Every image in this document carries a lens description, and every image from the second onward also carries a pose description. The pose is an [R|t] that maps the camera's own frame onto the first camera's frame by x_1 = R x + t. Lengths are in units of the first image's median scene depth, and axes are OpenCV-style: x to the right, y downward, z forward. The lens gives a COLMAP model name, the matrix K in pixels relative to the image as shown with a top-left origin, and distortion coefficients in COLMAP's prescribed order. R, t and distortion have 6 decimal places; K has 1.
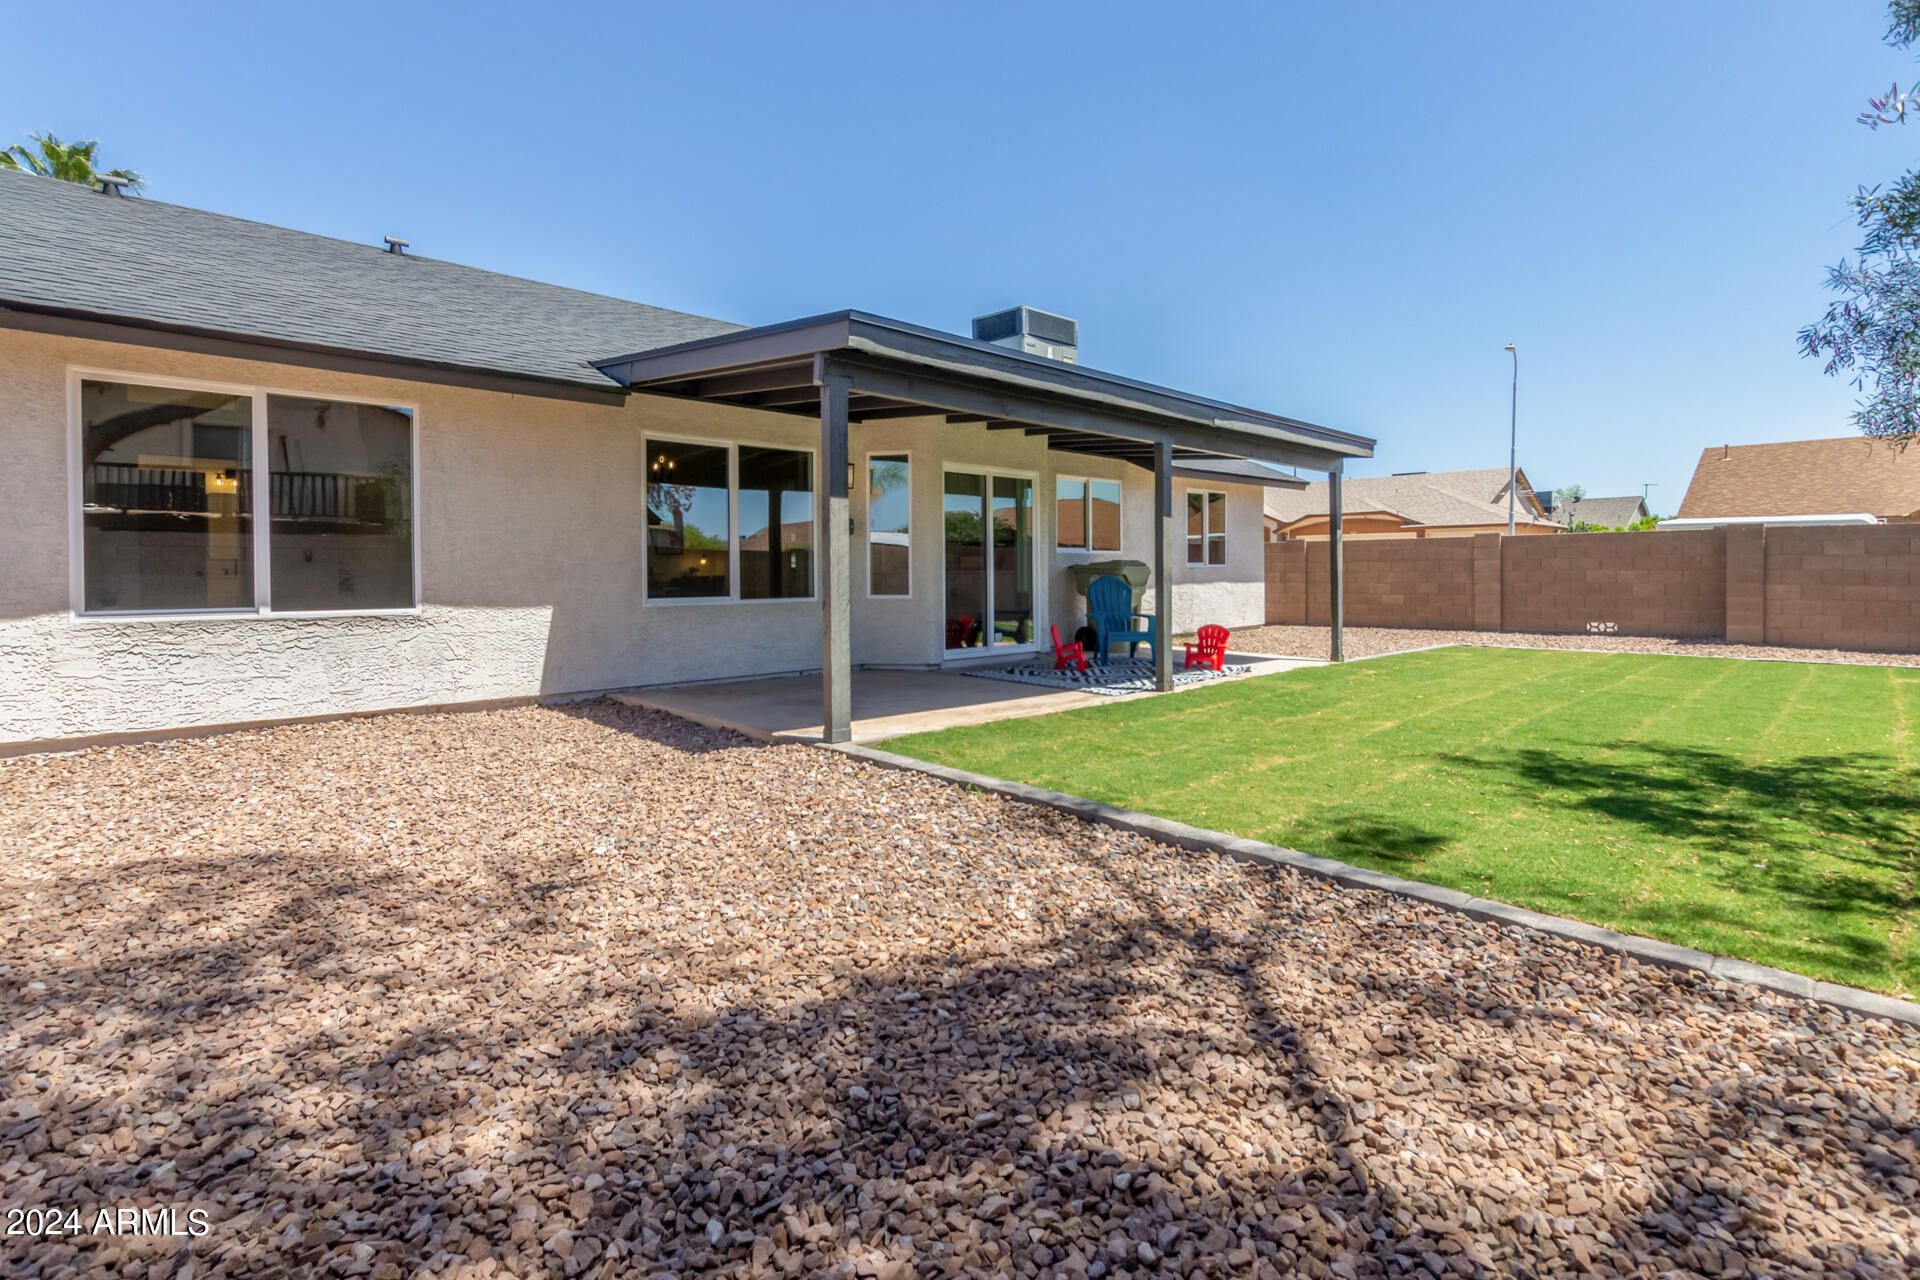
lens RADIAL K [[929.9, 0, 957.2], [0, 929.9, 596.8], [0, 0, 1]] dist [0.021443, 0.000122]
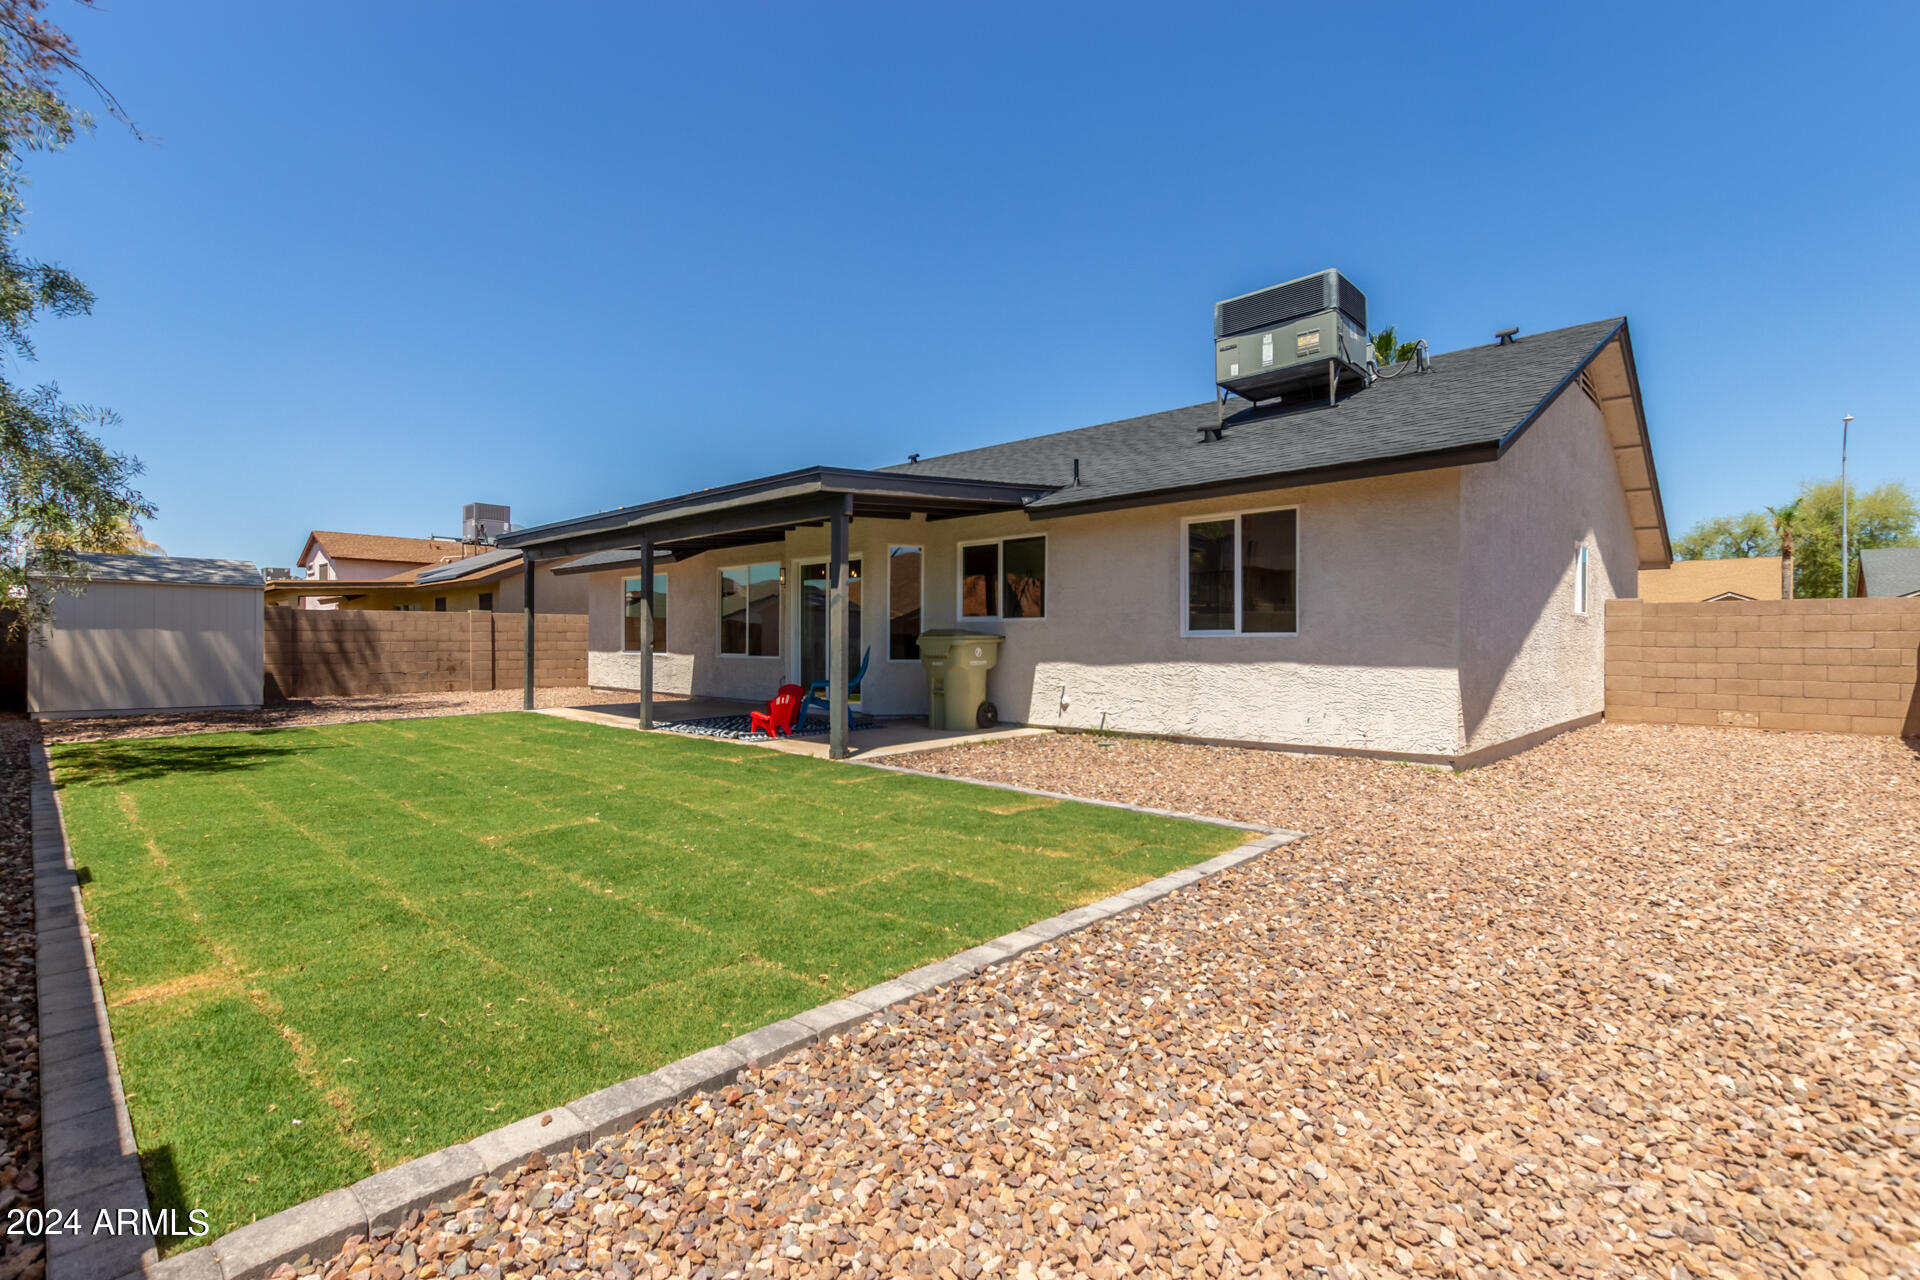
lens RADIAL K [[857.0, 0, 966.3], [0, 857.0, 662.2], [0, 0, 1]] dist [0.007024, 0.000012]
pose [[0.042486, 0.030302, -0.998637, 1.498597], [-0.031834, 0.999074, 0.028961, -0.048897], [0.998590, 0.030560, 0.043411, 1.456416]]
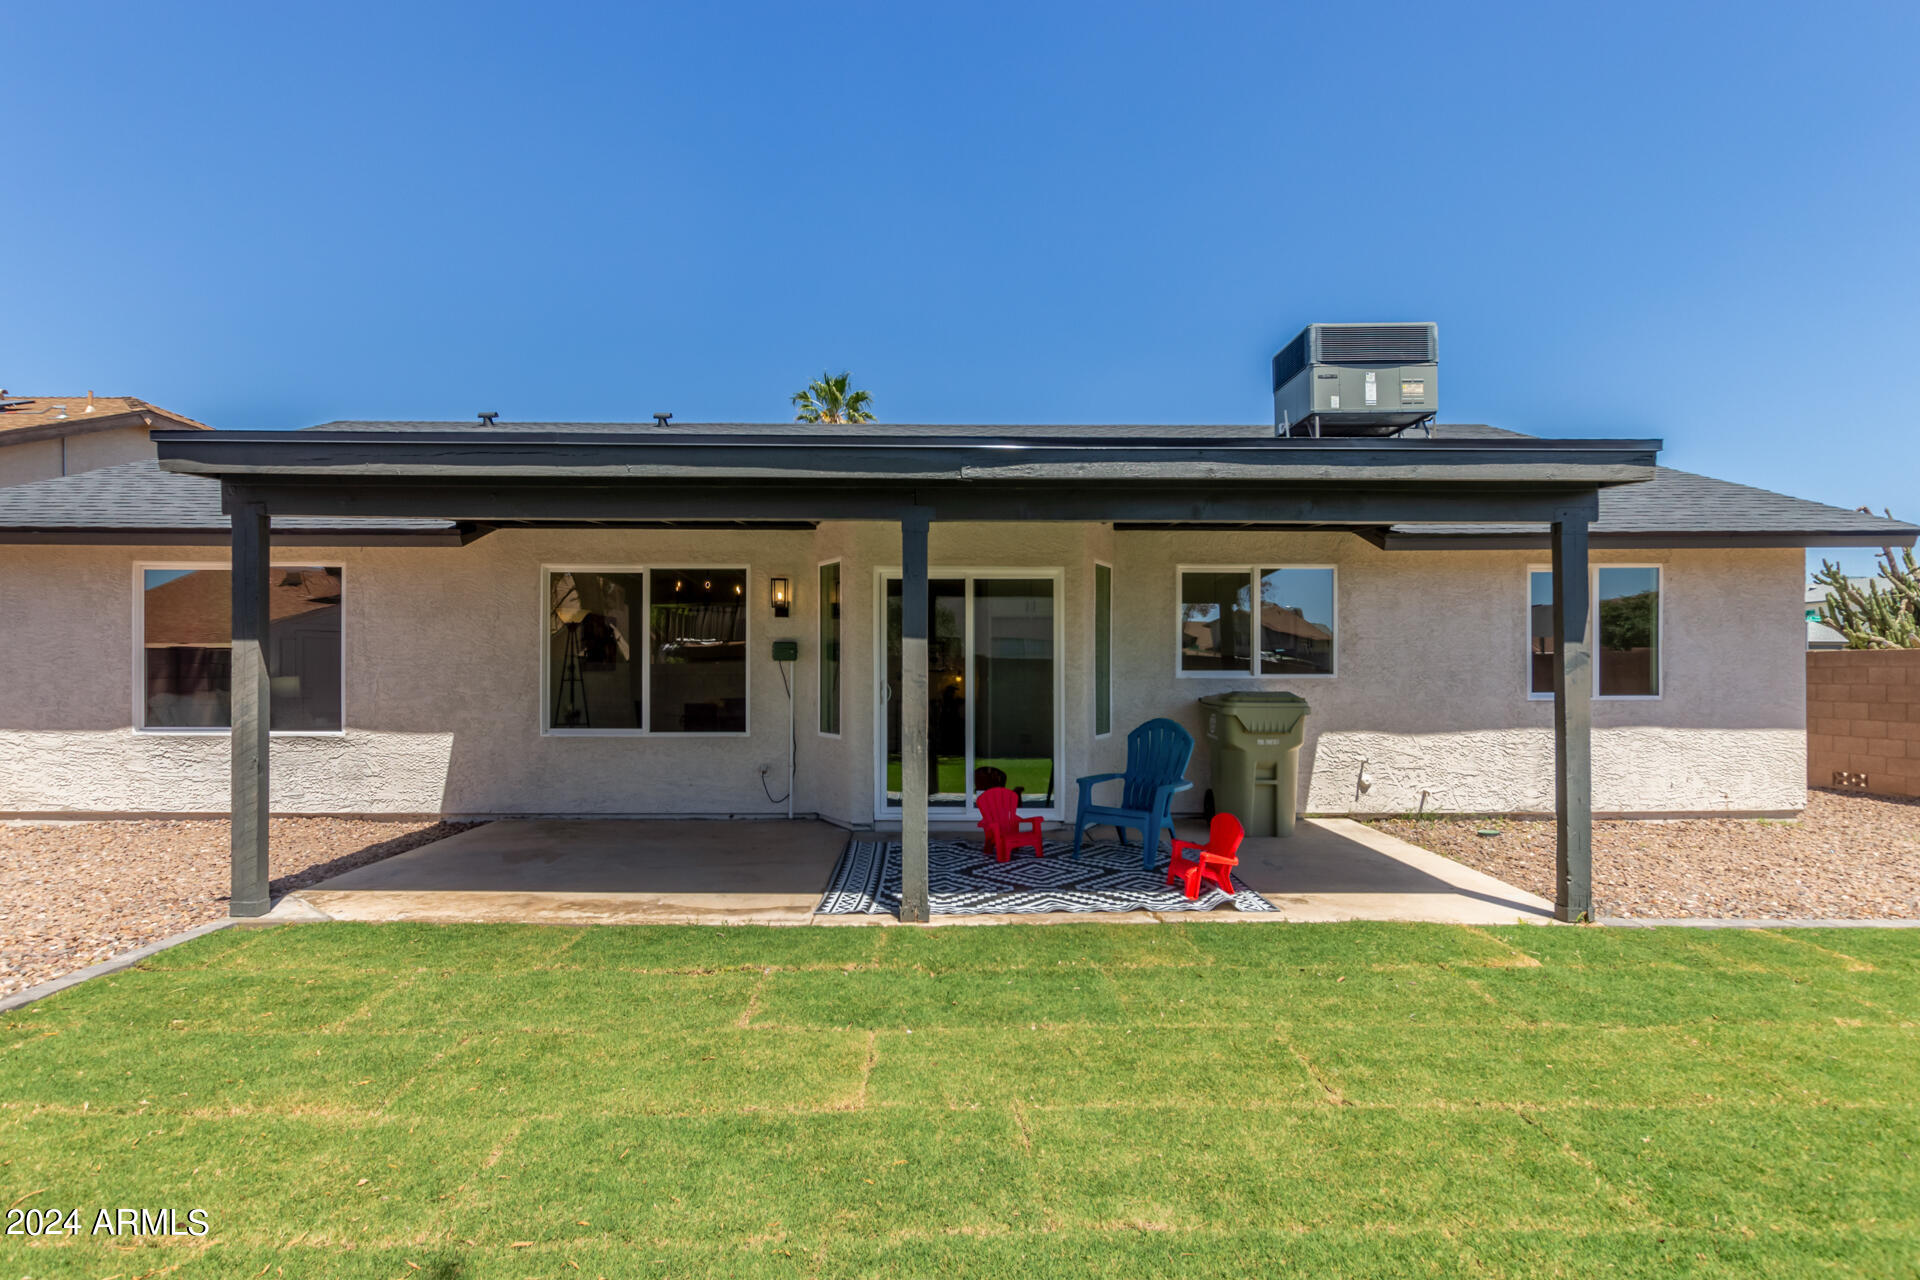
lens RADIAL K [[907.7, 0, 959.4], [0, 907.7, 676.2], [0, 0, 1]] dist [0.003479, 0.000363]
pose [[0.712602, 0.008871, -0.701513, 0.695086], [-0.025546, 0.999585, -0.013309, -0.054708], [0.701103, 0.027405, 0.712533, 0.617930]]
